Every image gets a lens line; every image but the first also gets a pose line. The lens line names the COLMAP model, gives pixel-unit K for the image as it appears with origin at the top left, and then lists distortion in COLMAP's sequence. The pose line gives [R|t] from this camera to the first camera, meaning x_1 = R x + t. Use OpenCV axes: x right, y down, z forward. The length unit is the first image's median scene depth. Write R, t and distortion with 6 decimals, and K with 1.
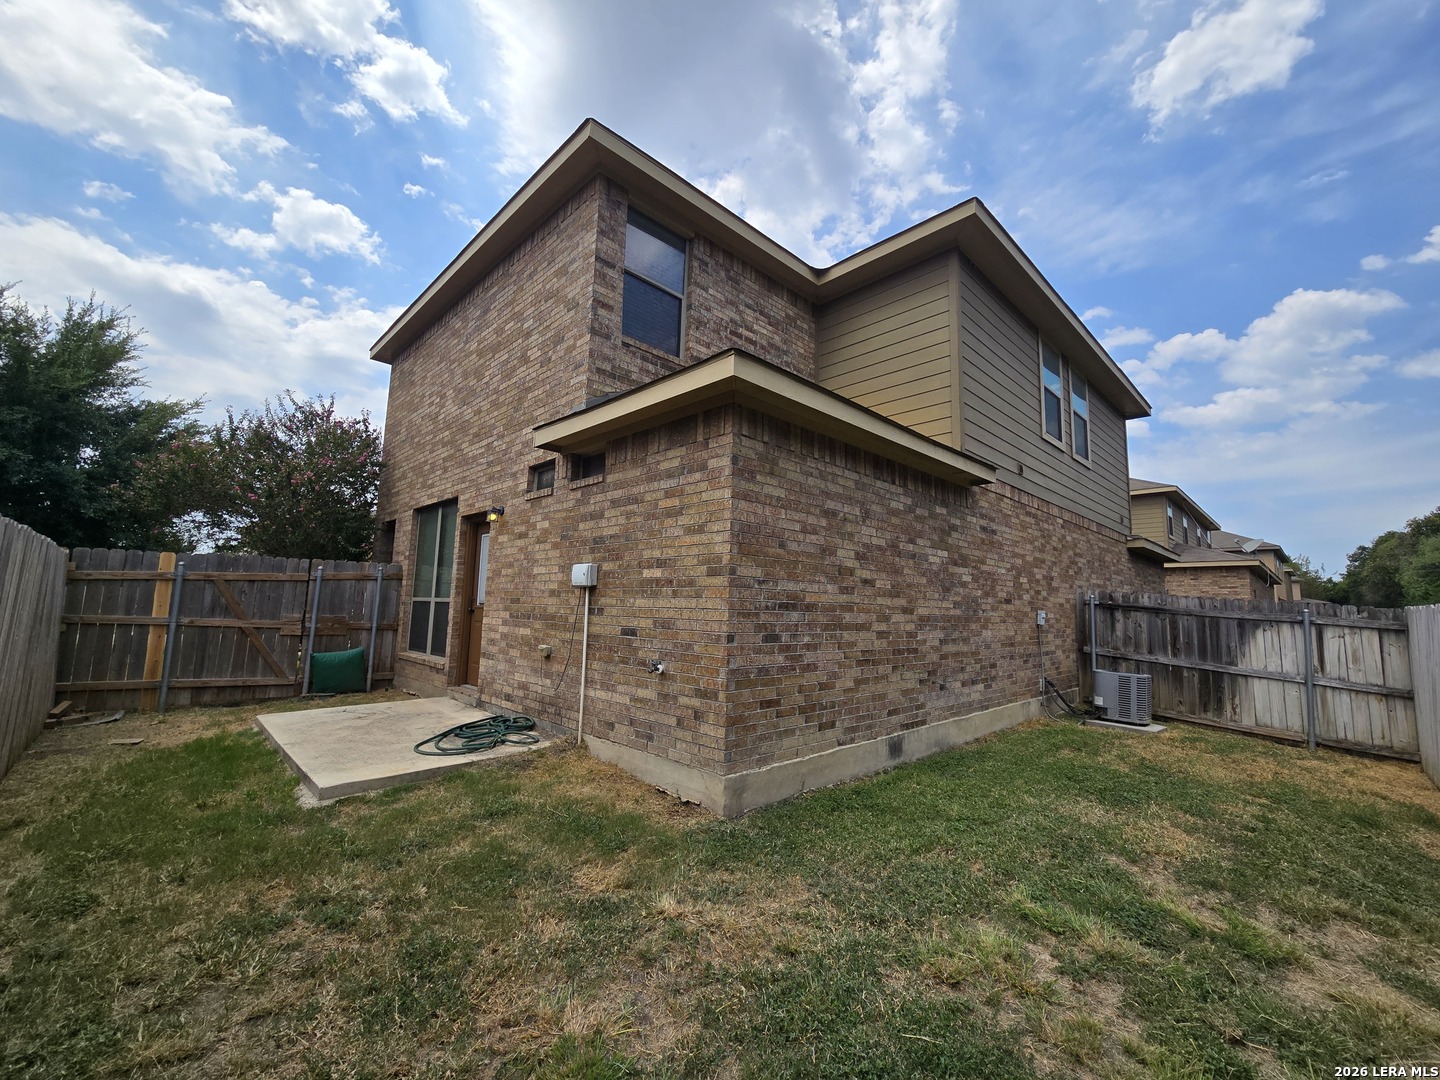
lens RADIAL K [[593.7, 0, 733.0], [0, 593.7, 535.4], [0, 0, 1]] dist [-0.000205, 0.001949]
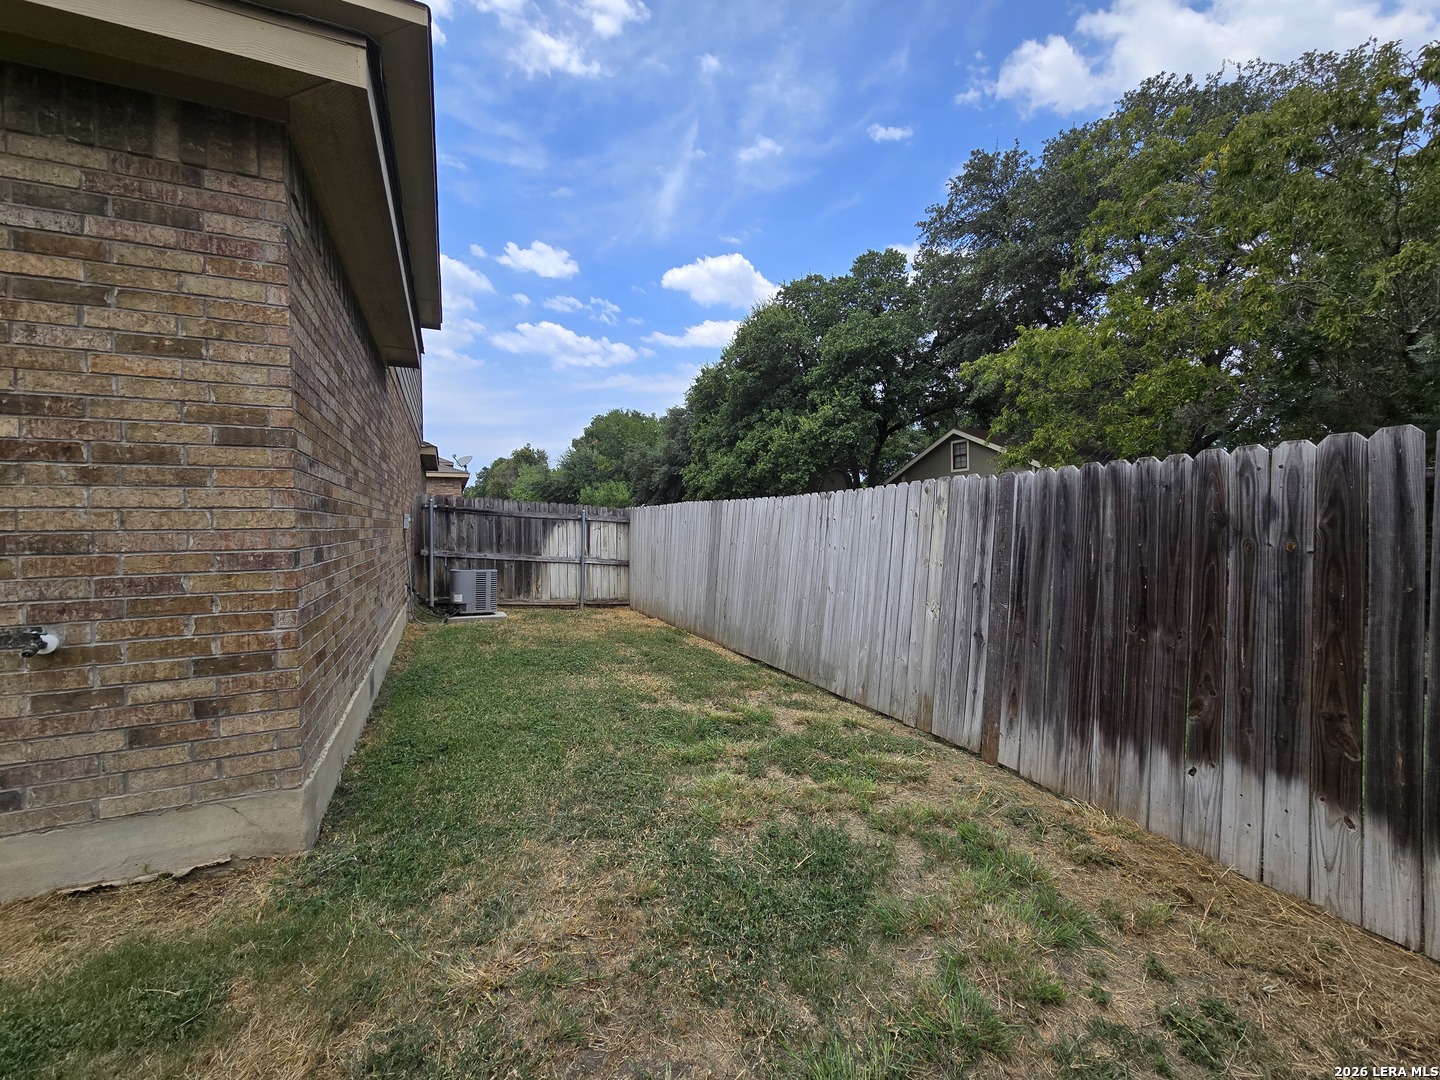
lens RADIAL K [[593.7, 0, 733.0], [0, 593.7, 535.4], [0, 0, 1]] dist [-0.000205, 0.001949]
pose [[0.330920, -0.048153, 0.942429, -0.228779], [-0.096273, 0.991764, 0.084478, 0.034842], [-0.938735, -0.118686, 0.323559, 0.234472]]
